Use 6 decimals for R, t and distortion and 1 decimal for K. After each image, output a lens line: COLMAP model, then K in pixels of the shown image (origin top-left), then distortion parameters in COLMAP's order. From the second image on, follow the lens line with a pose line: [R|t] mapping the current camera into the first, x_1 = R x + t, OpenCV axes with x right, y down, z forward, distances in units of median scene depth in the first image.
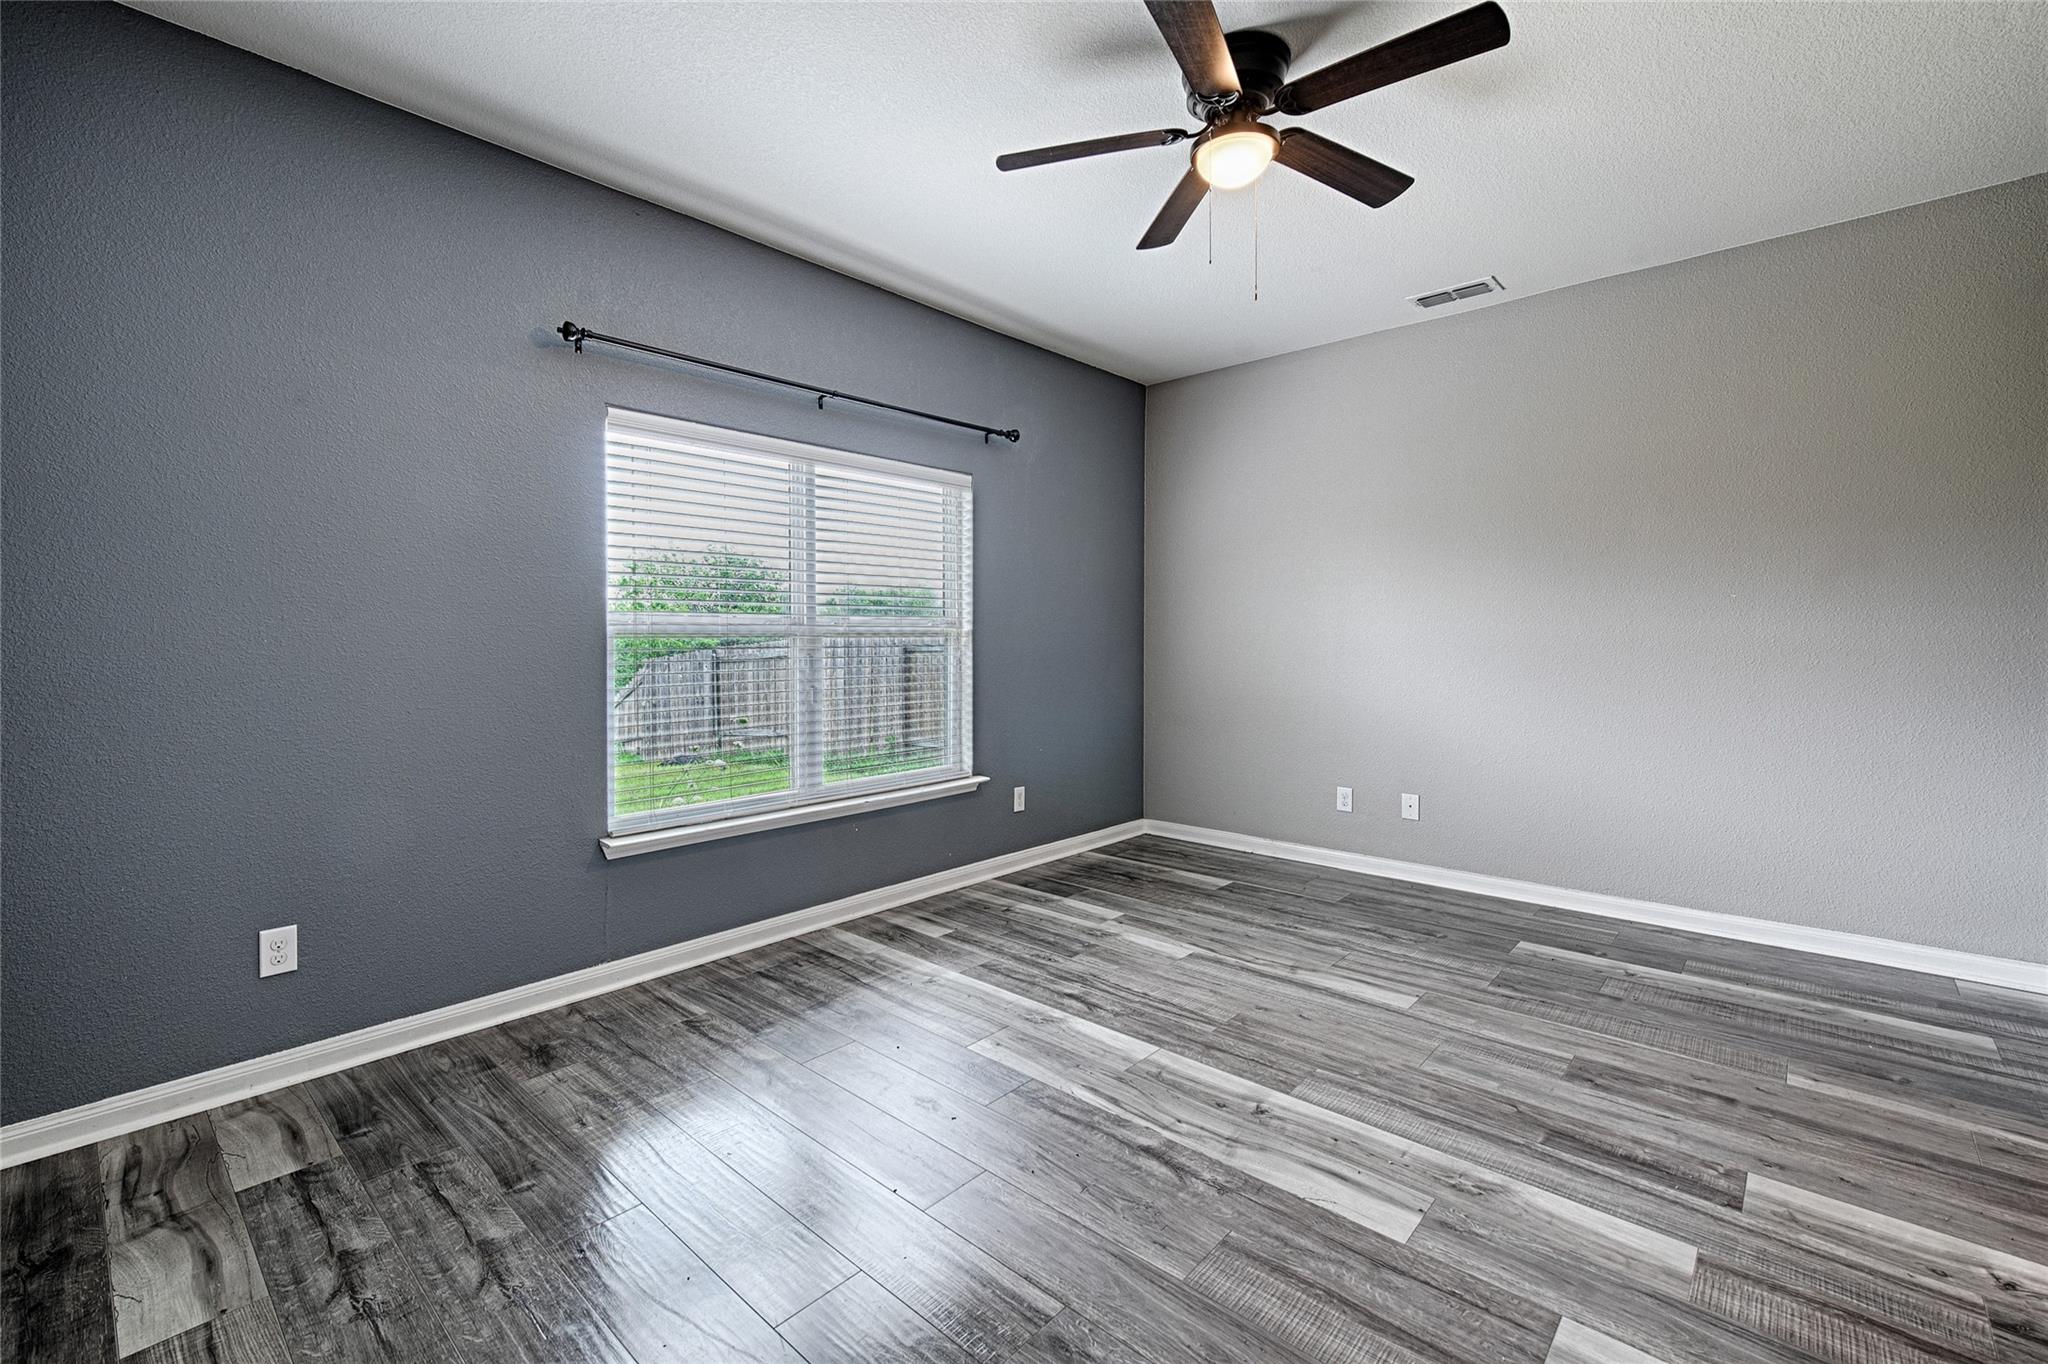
lens RADIAL K [[834.6, 0, 1022.9], [0, 834.6, 675.4], [0, 0, 1]] dist [-0.001374, -0.000180]
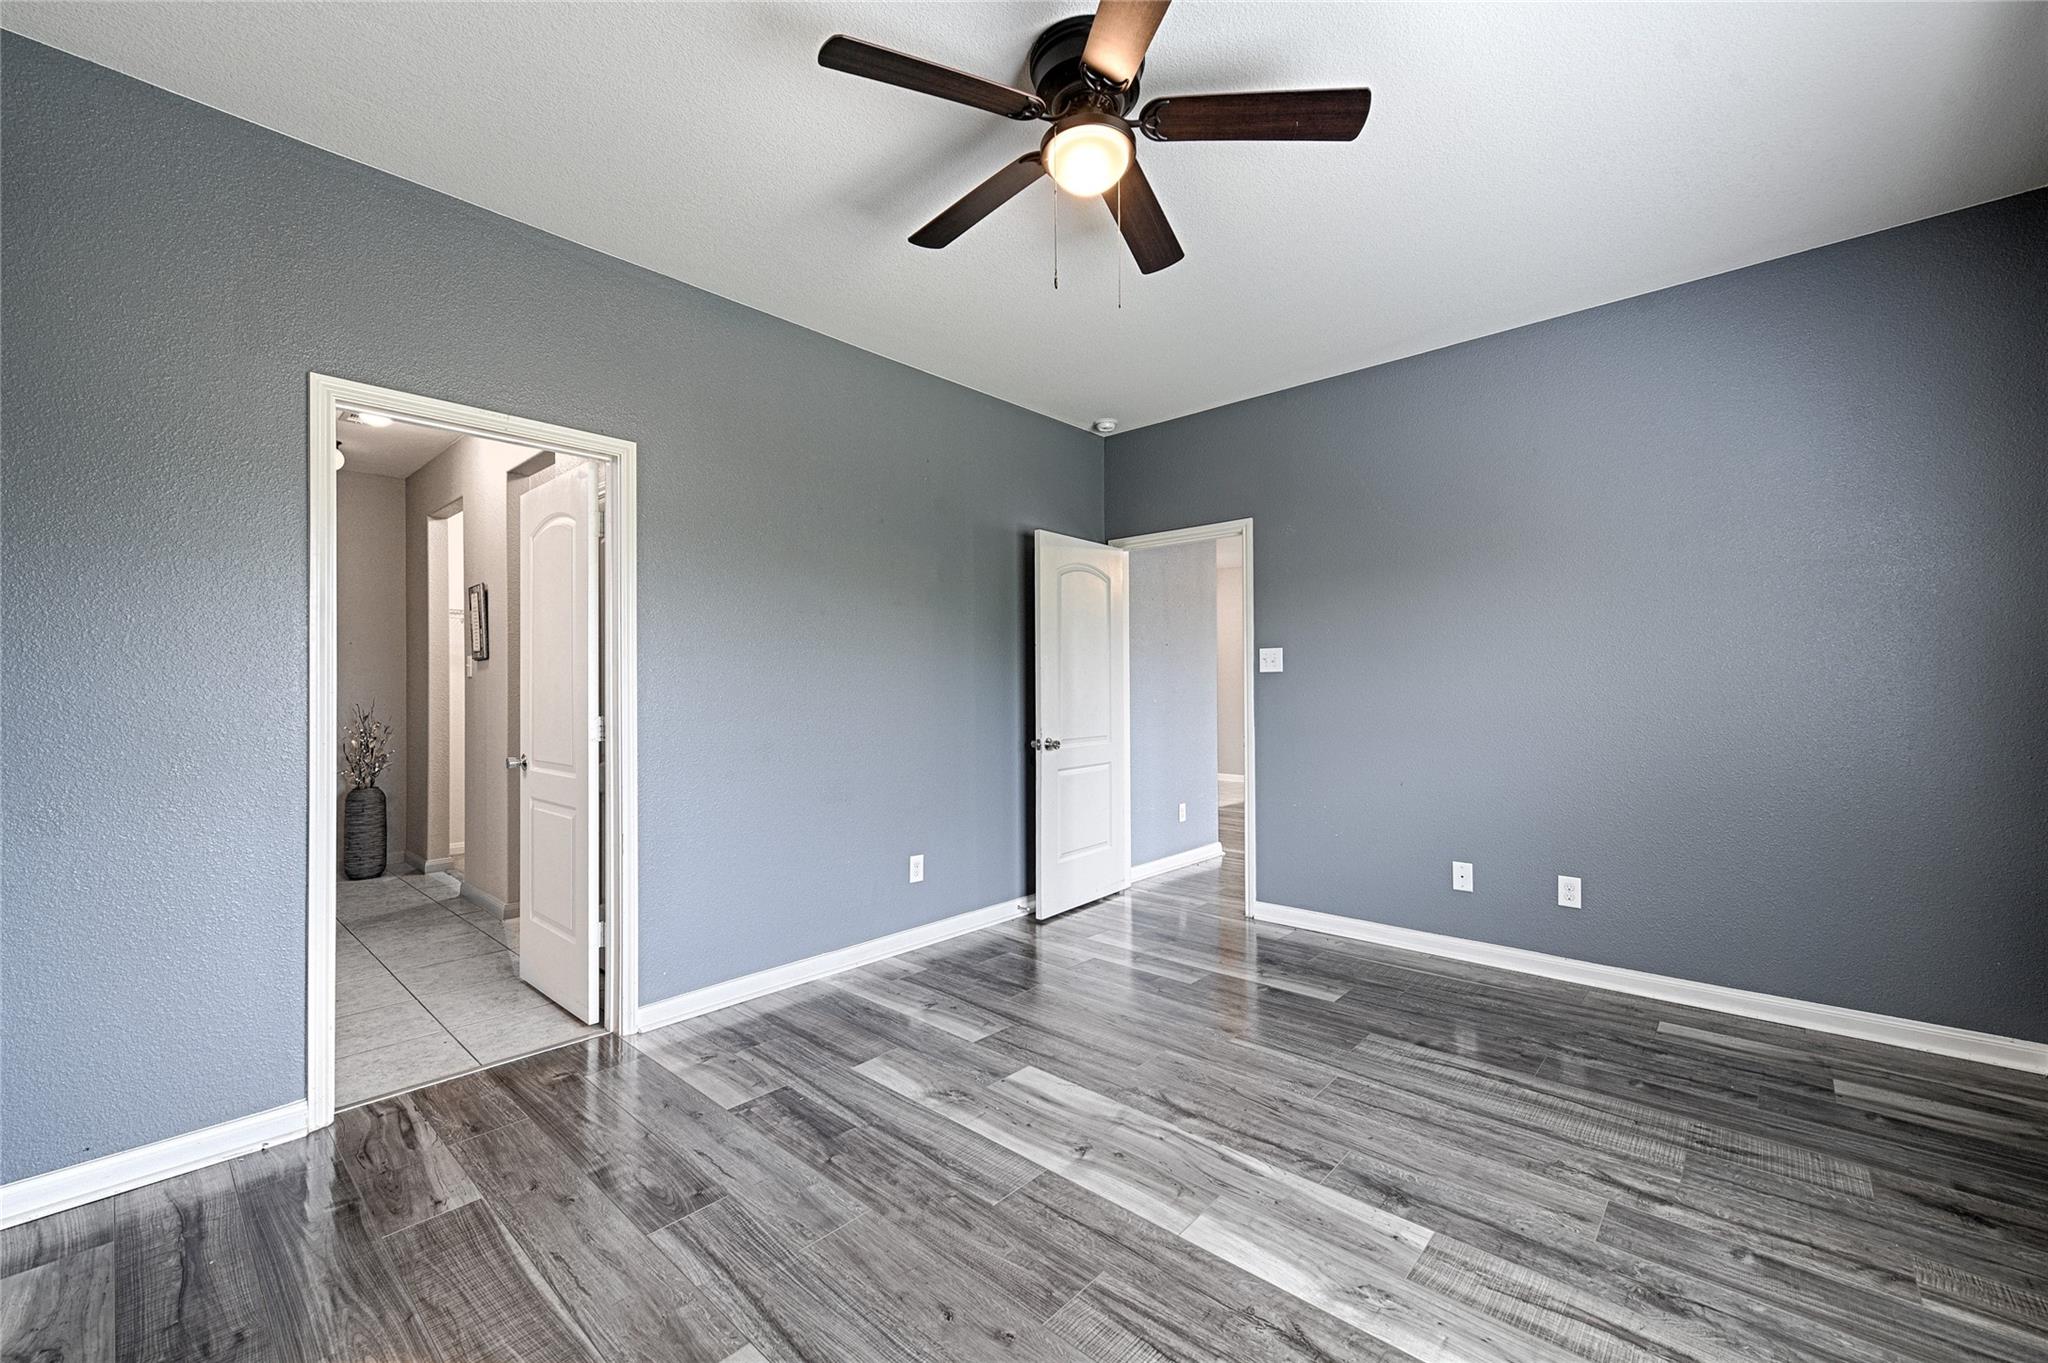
lens RADIAL K [[822.2, 0, 1021.7], [0, 822.2, 683.4], [0, 0, 1]] dist [0.001058, 0.000057]
pose [[-0.999571, 0.010760, 0.027253, 0.324857], [0.011819, 0.999168, 0.039024, -0.103285], [-0.026811, 0.039330, -0.998867, 1.998640]]
